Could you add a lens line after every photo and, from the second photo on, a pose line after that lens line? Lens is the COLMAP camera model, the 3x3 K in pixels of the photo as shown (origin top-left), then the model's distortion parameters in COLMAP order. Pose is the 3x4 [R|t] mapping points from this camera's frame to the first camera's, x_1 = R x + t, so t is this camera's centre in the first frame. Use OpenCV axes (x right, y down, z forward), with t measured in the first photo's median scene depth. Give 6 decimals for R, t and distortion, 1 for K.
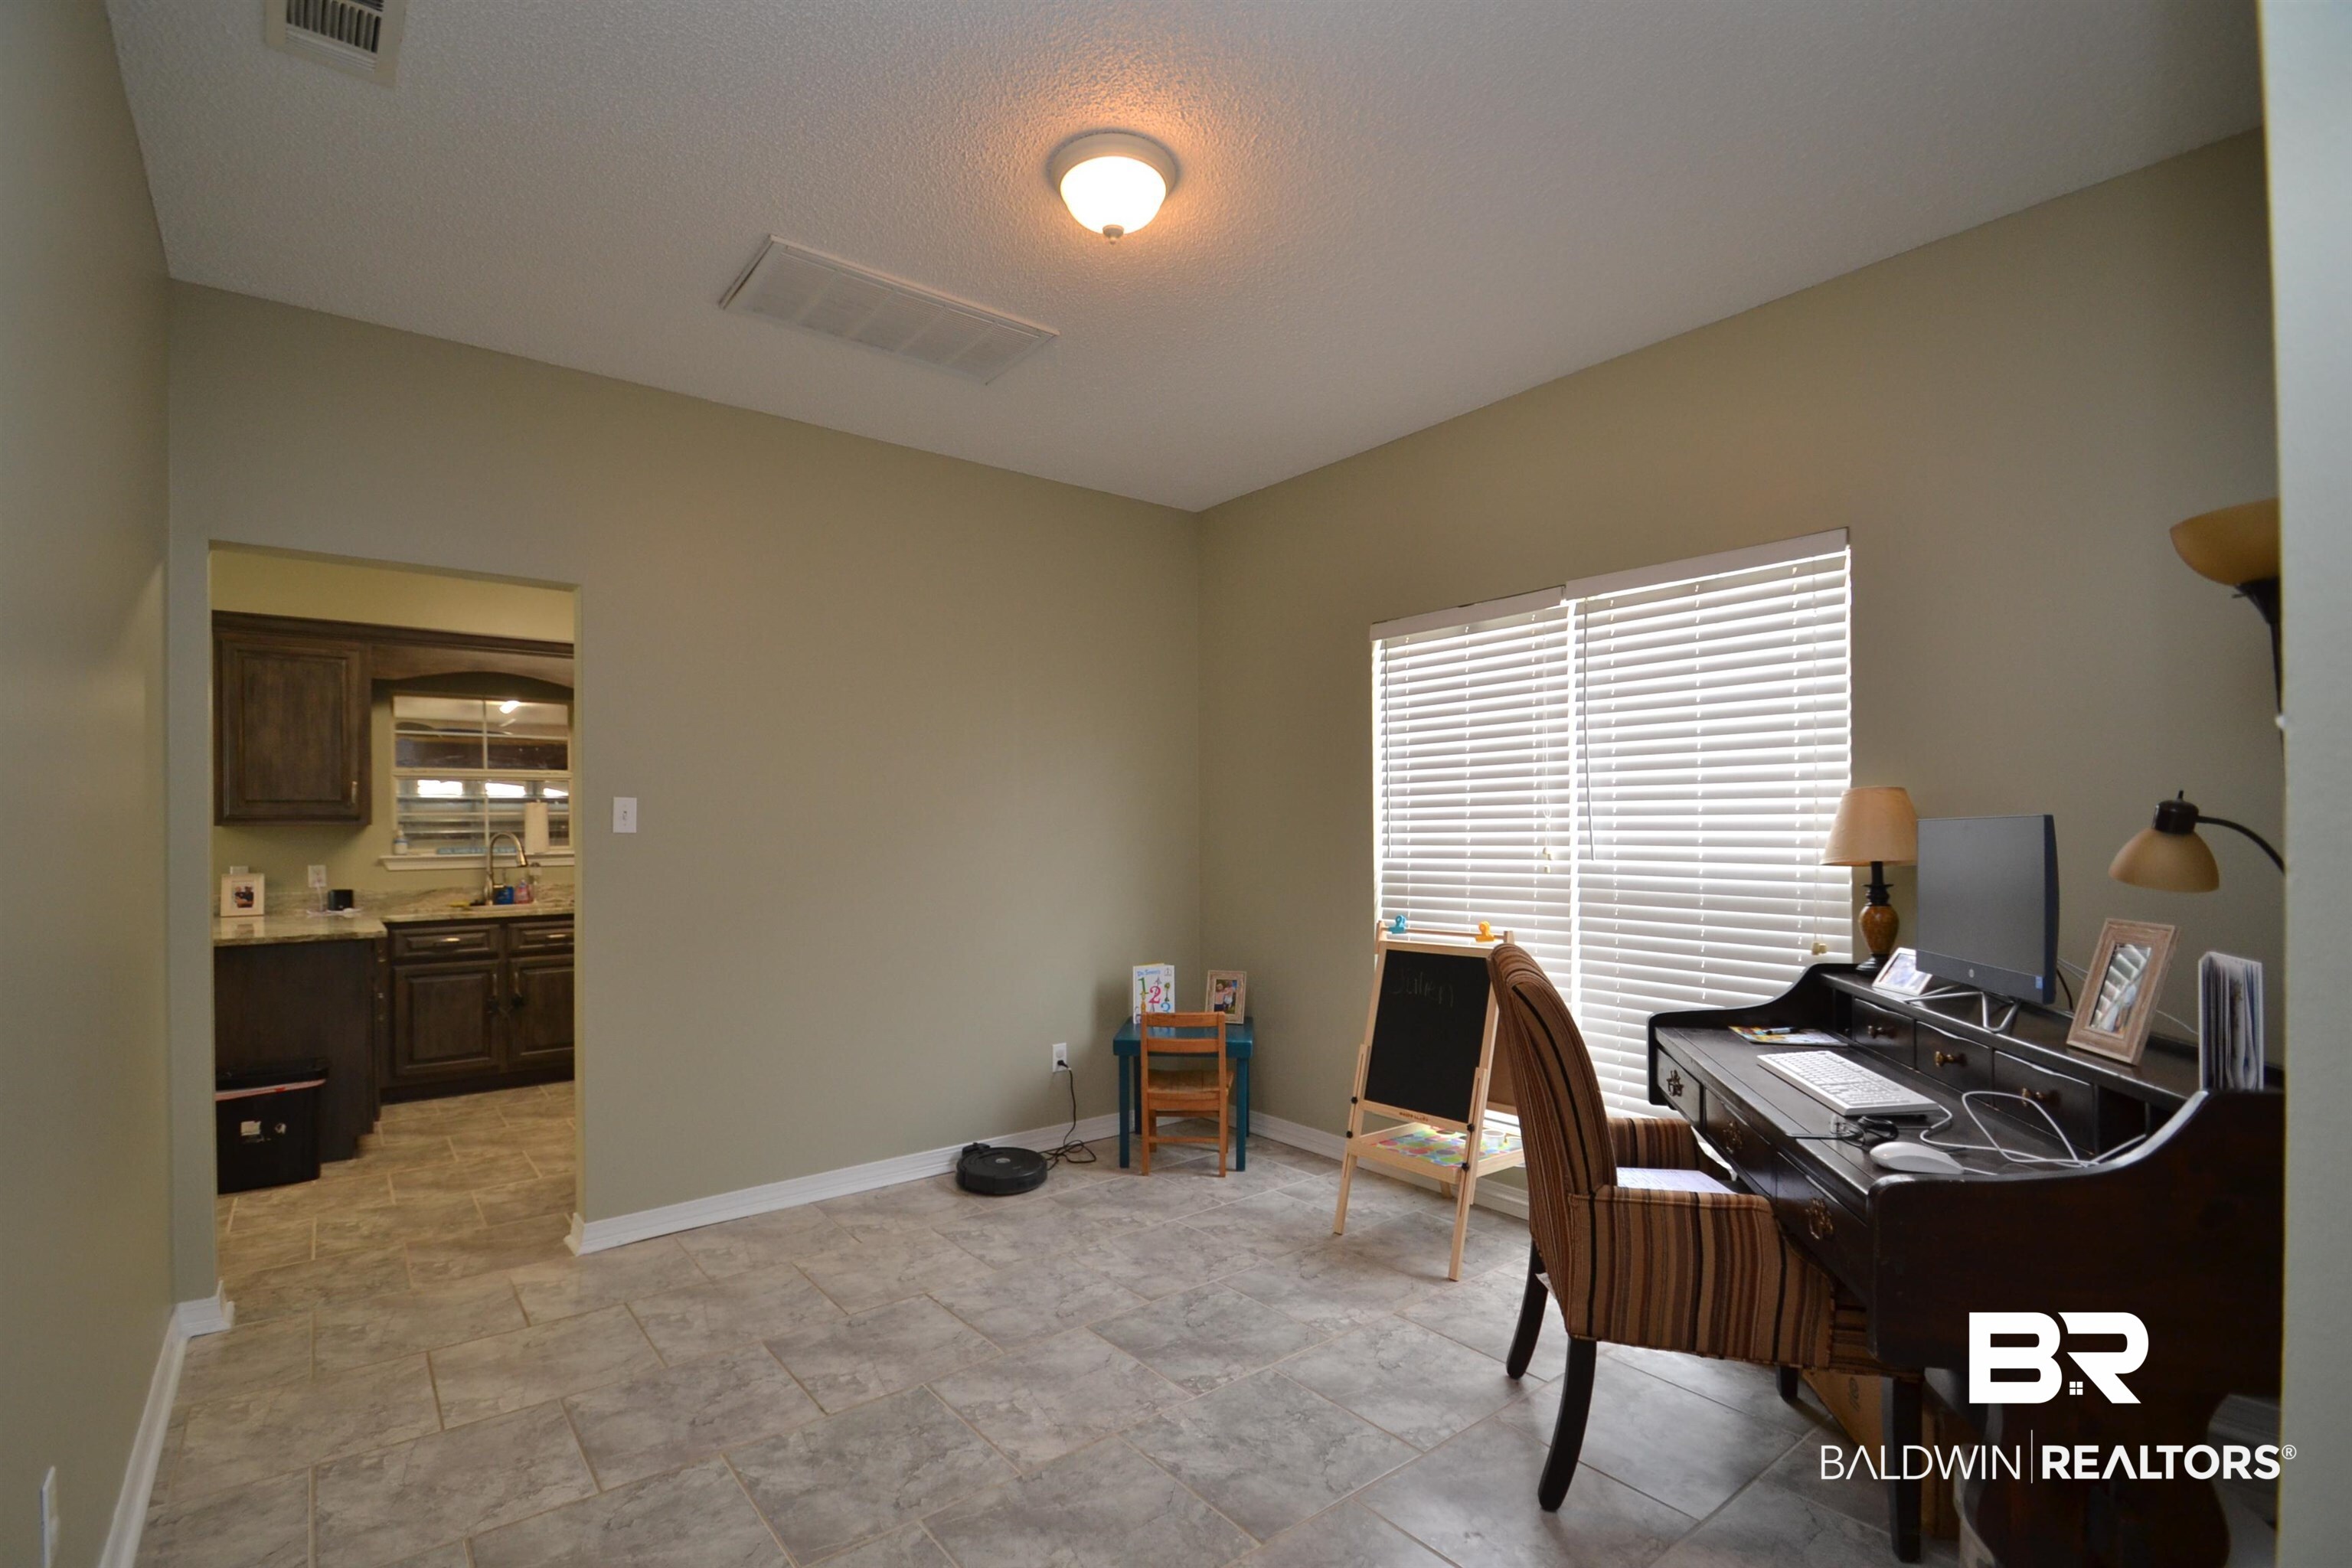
lens RADIAL K [[1056.7, 0, 1145.7], [0, 1056.7, 826.0], [0, 0, 1]] dist [-0.000370, -0.001177]
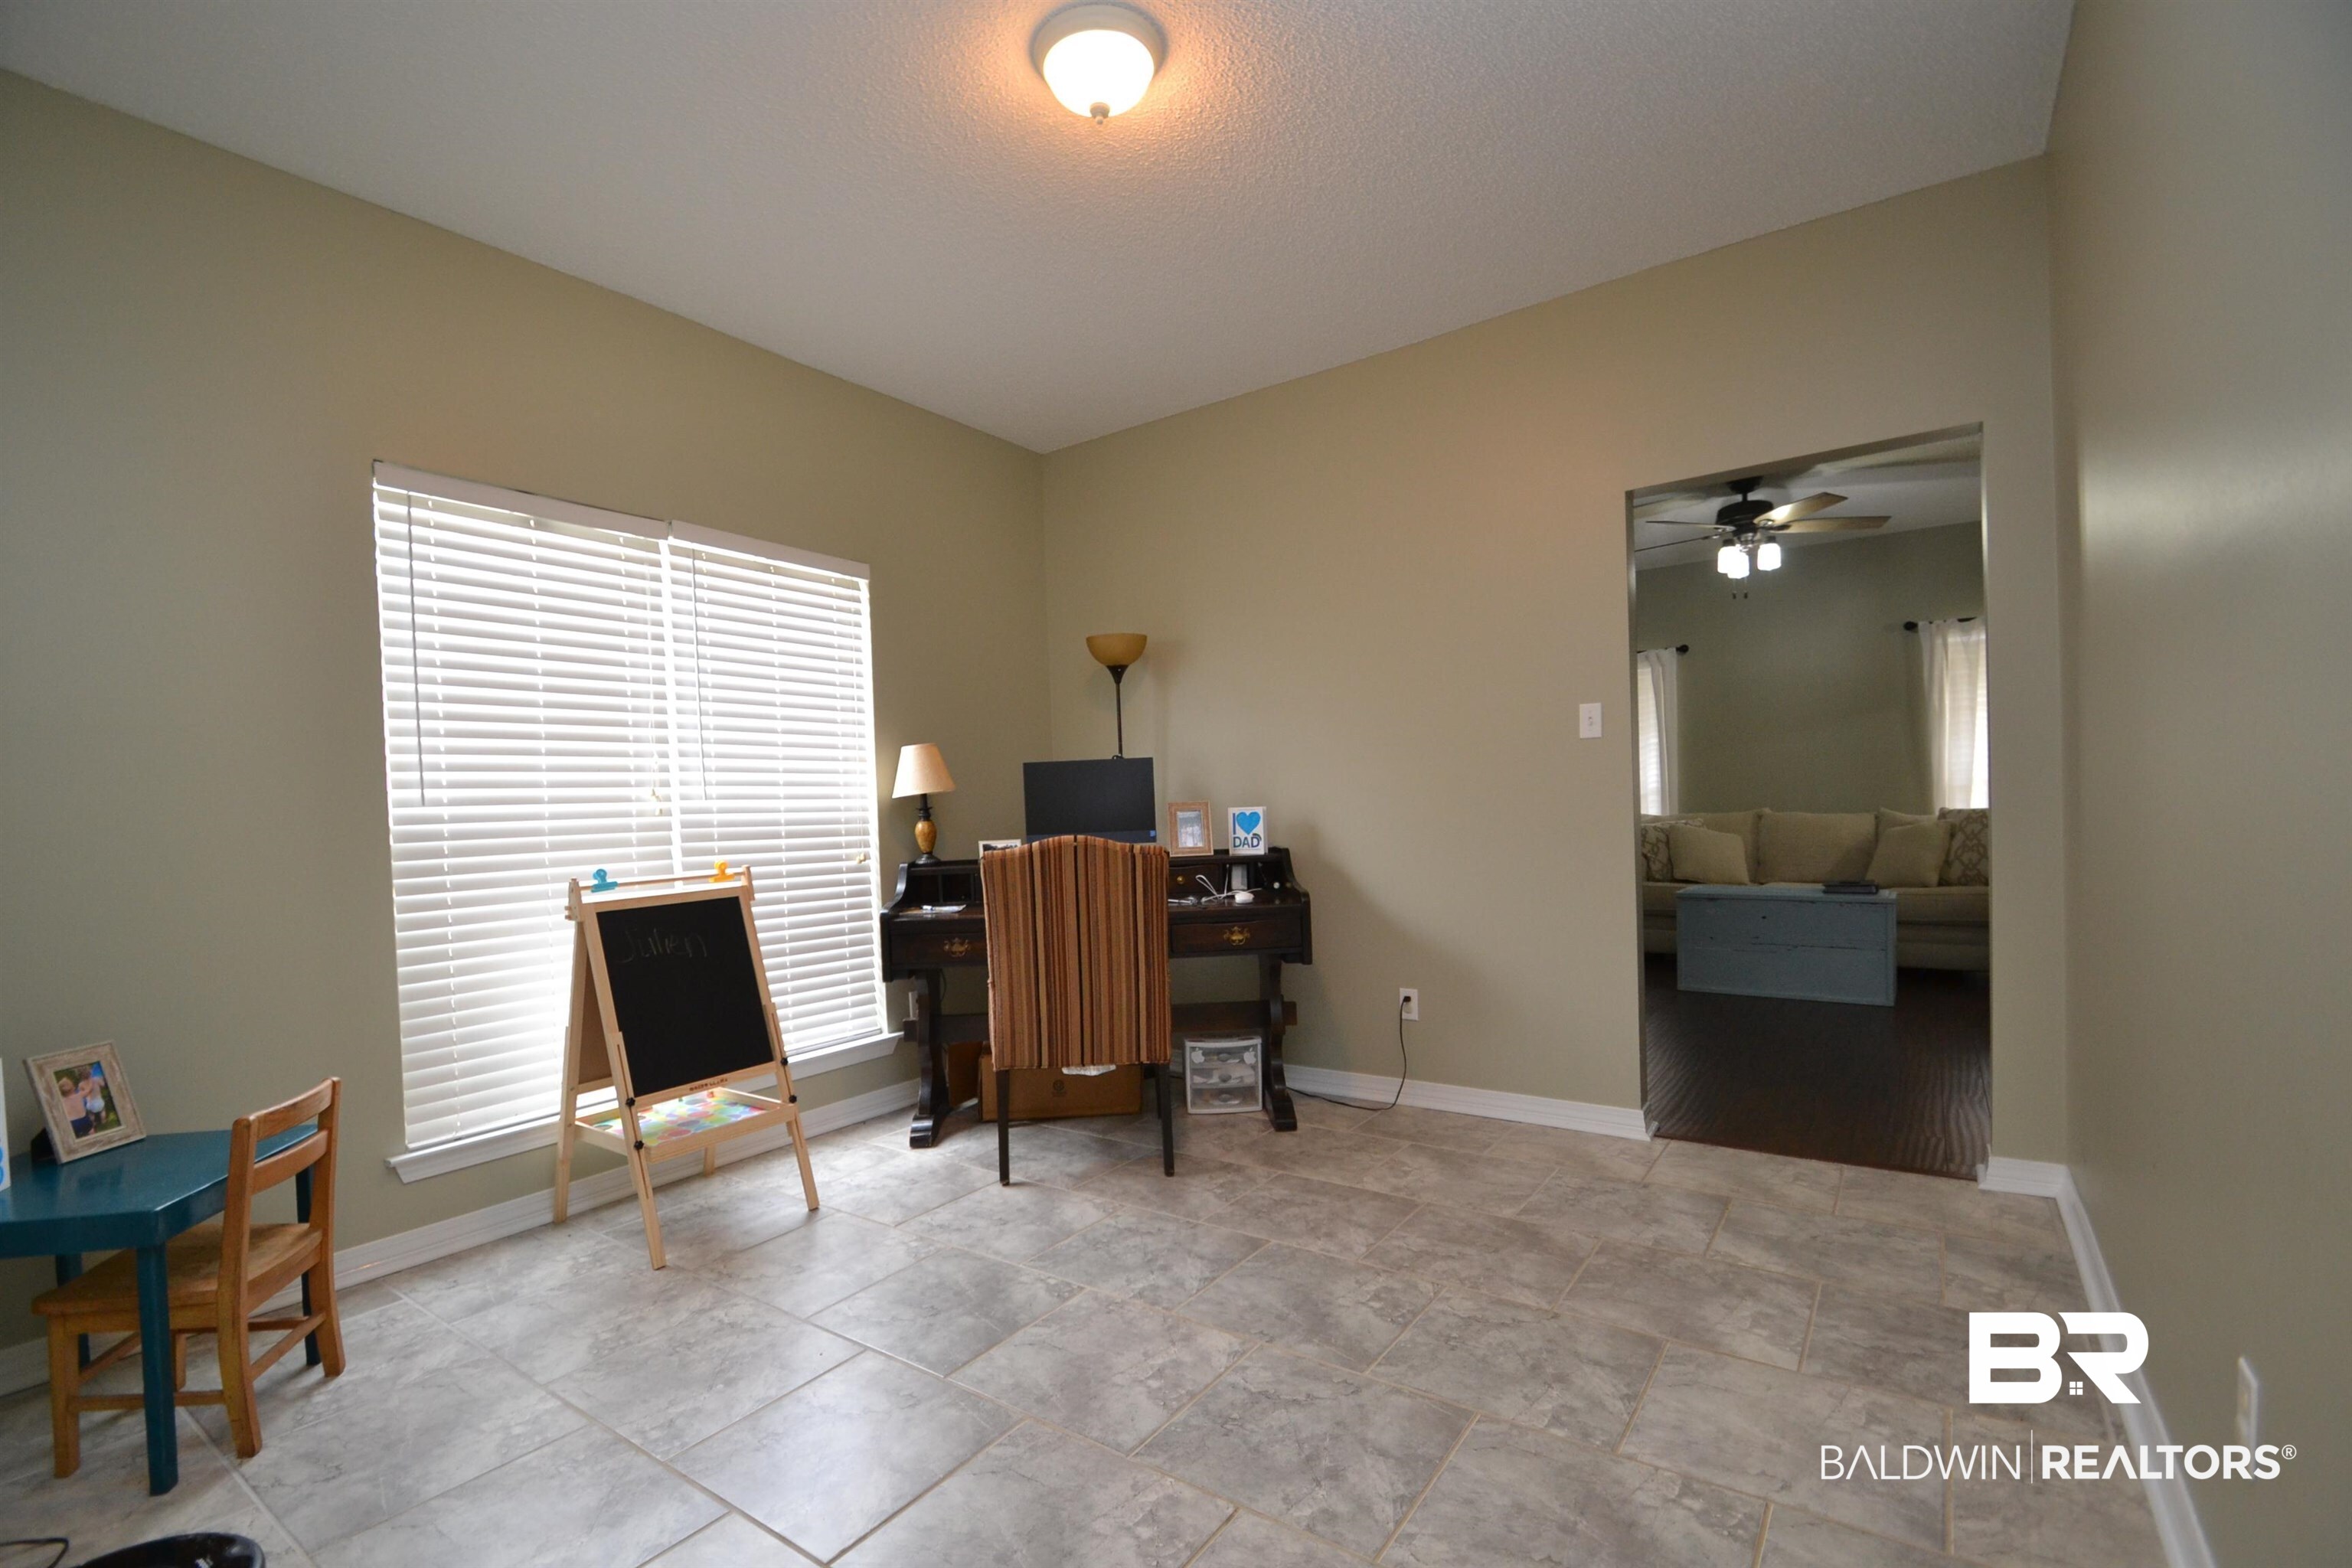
lens RADIAL K [[1024.5, 0, 1153.4], [0, 1024.5, 824.9], [0, 0, 1]] dist [-0.001208, -0.000612]
pose [[-0.266983, -0.000897, 0.963701, -0.771859], [0.029836, 0.999512, 0.009196, 0.070378], [-0.963239, 0.031208, -0.266826, 0.992270]]
